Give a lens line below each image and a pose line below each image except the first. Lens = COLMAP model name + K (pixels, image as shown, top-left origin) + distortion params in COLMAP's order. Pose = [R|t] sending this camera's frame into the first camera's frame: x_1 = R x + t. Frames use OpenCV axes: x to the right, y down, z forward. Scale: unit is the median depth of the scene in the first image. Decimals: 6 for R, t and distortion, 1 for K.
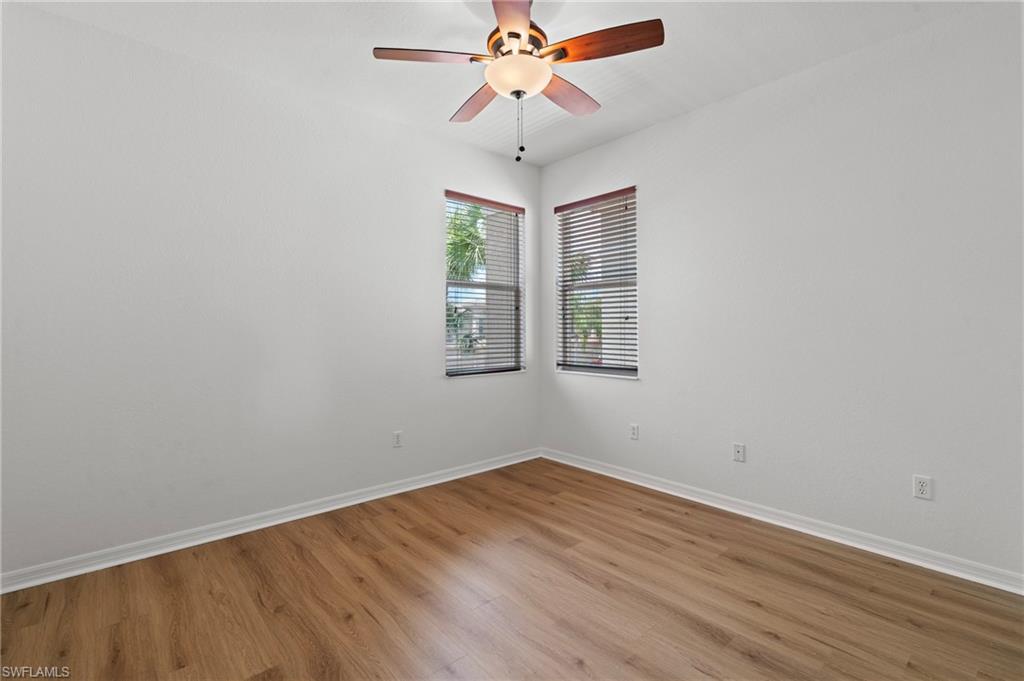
lens RADIAL K [[462.2, 0, 513.4], [0, 462.2, 335.7], [0, 0, 1]] dist [-0.004996, 0.000428]
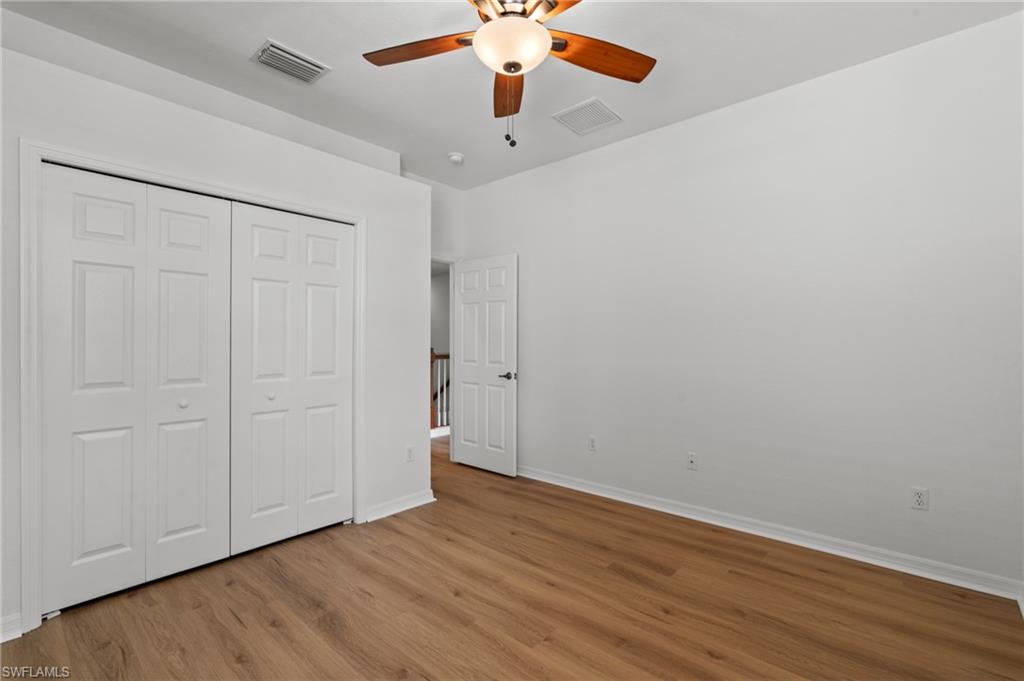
lens RADIAL K [[462.2, 0, 512.8], [0, 462.2, 339.5], [0, 0, 1]] dist [-0.004996, 0.000428]
pose [[-0.992128, -0.001144, -0.125225, 0.091600], [-0.001174, 0.999999, 0.000165, -0.014739], [0.125224, 0.000311, -0.992128, 1.390949]]
